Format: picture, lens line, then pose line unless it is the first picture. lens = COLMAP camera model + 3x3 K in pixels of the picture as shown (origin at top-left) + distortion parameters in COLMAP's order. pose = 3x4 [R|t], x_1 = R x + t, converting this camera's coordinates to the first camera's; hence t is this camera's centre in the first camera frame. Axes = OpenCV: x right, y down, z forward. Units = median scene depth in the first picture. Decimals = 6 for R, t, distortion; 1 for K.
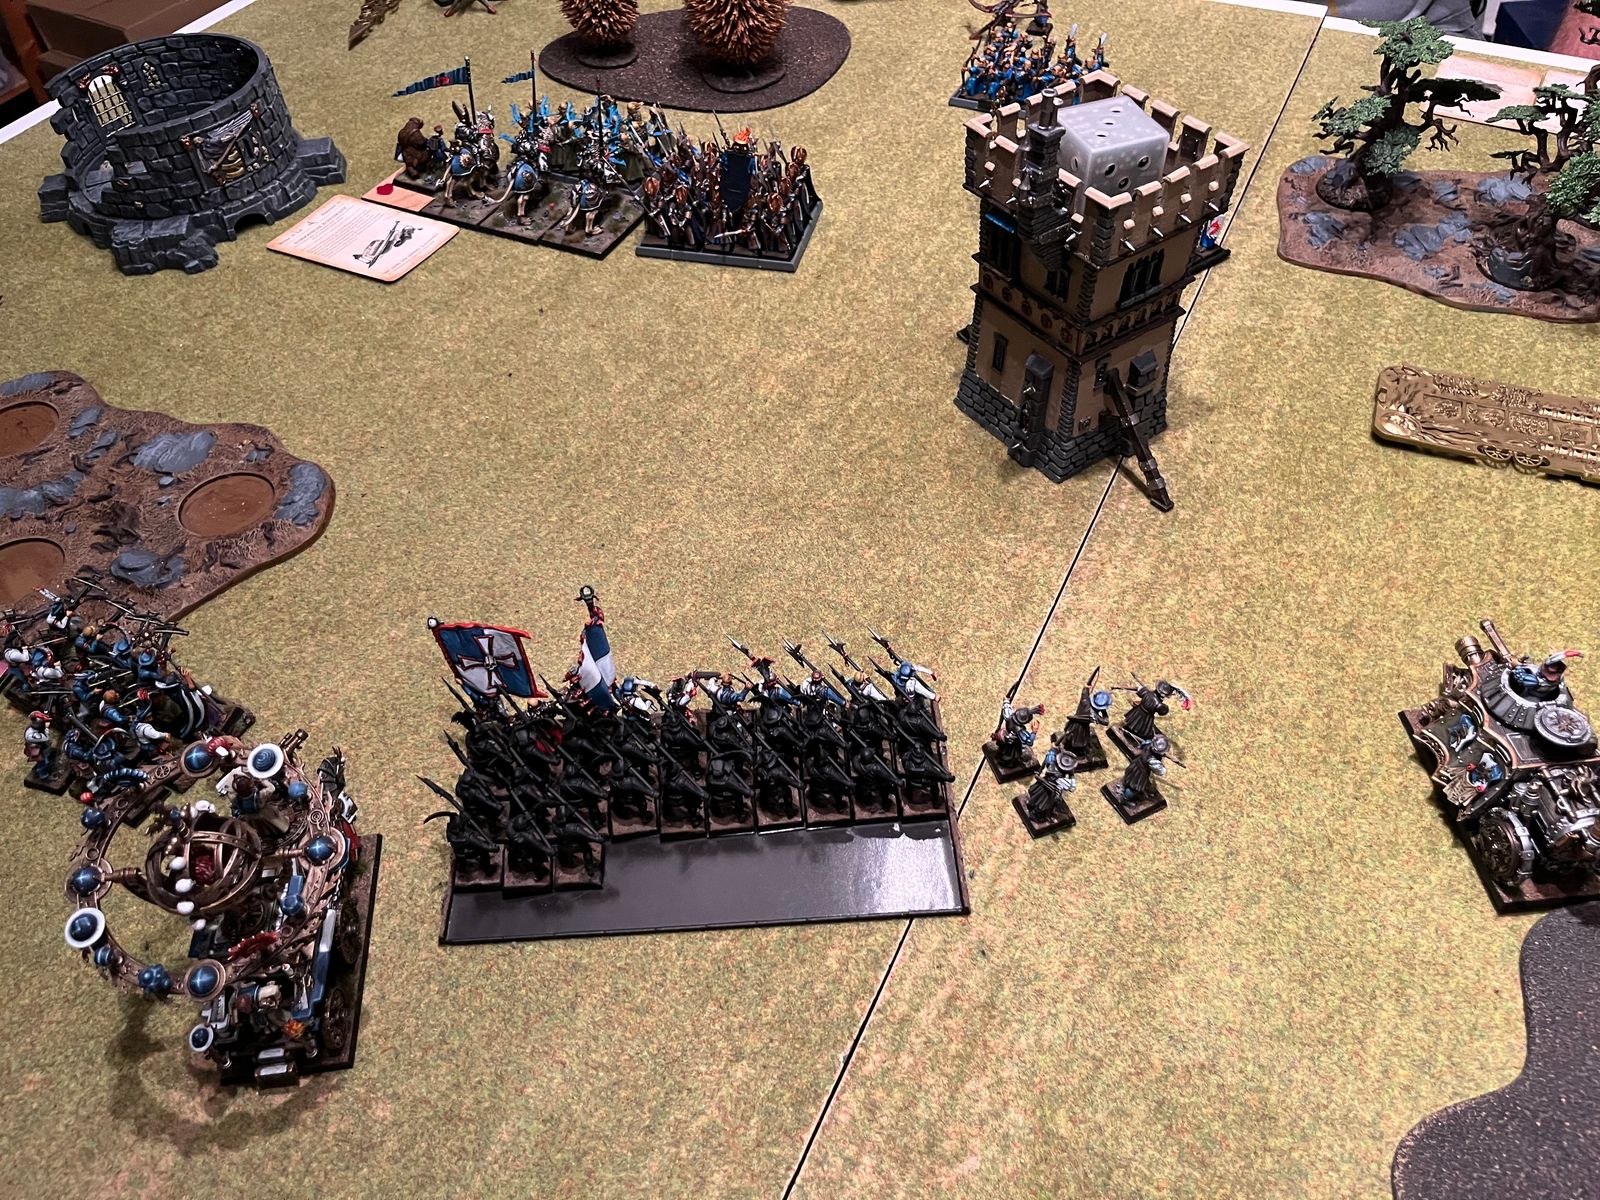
lens RADIAL K [[1224.7, 0, 790.3], [0, 1224.7, 603.3], [0, 0, 1]] dist [0.057148, -0.102062]
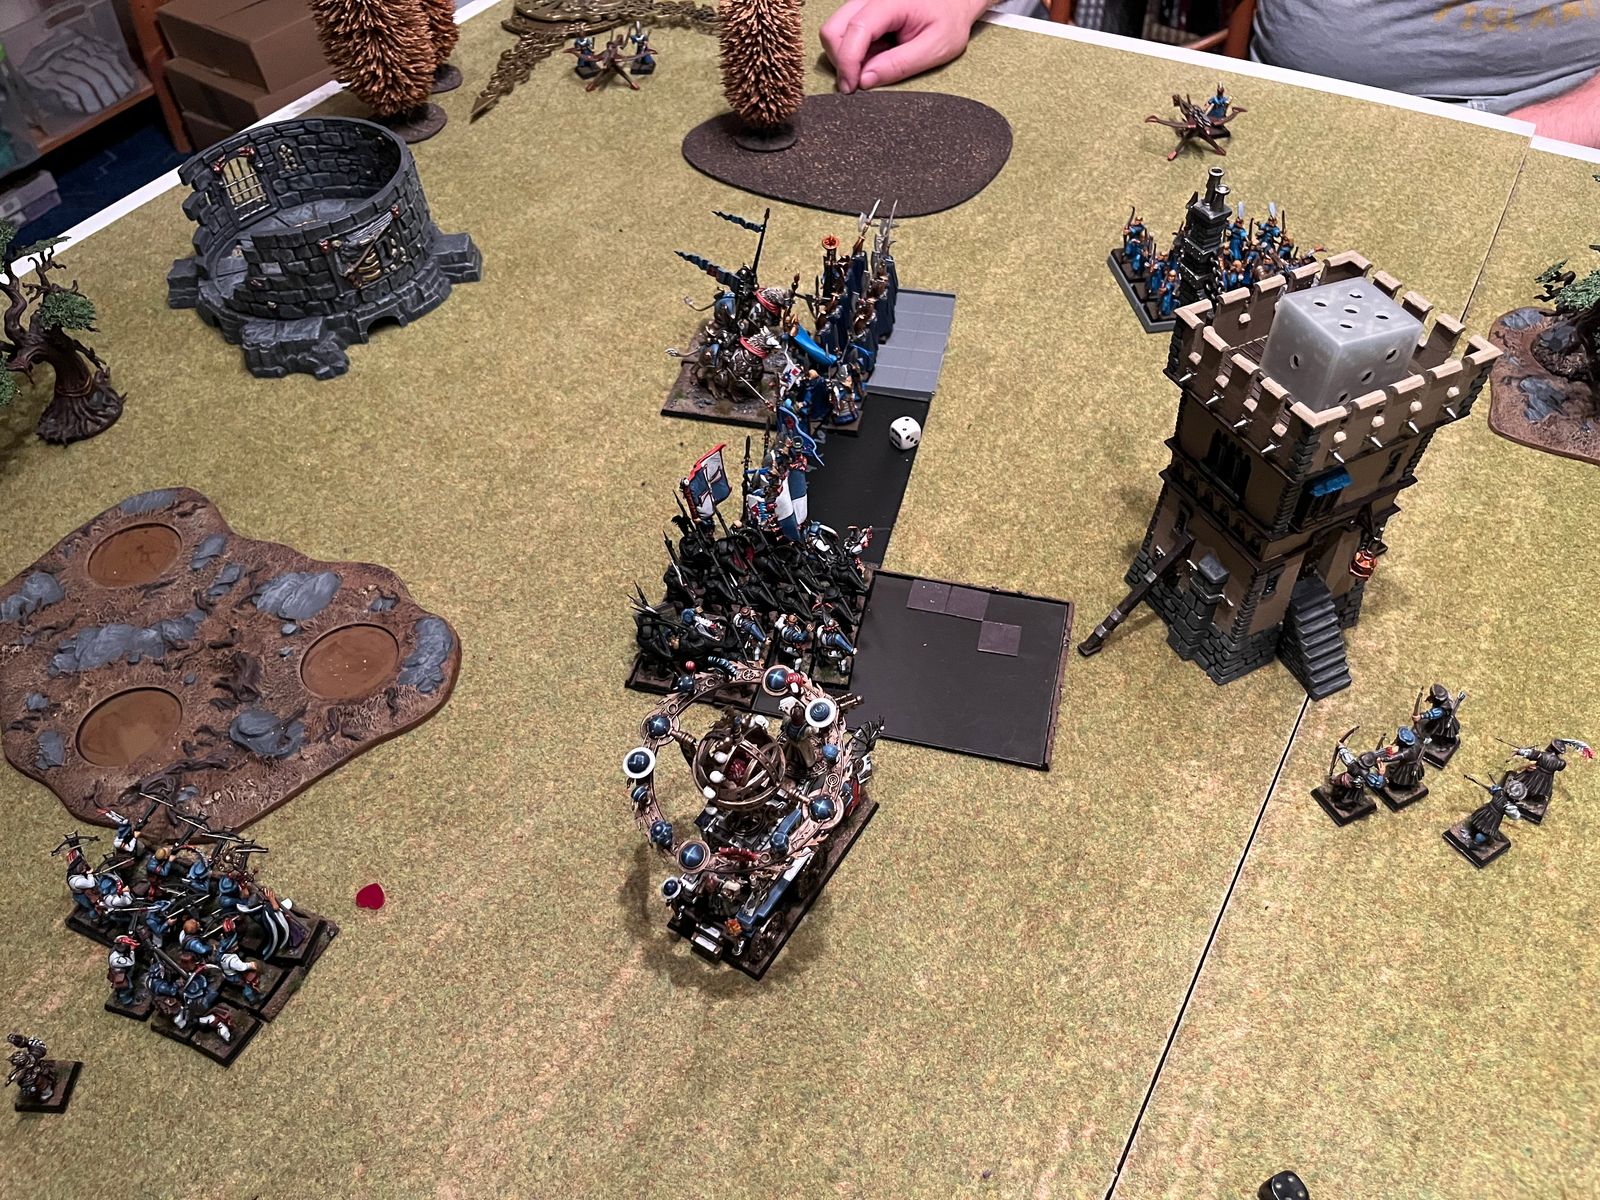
lens RADIAL K [[1234.4, 0, 777.1], [0, 1234.4, 602.3], [0, 0, 1]] dist [0.051876, -0.085597]
pose [[0.995792, 0.064020, -0.065569, -0.067773], [-0.063740, 0.997946, 0.006364, -0.148727], [0.065842, -0.002158, 0.997828, 0.066215]]
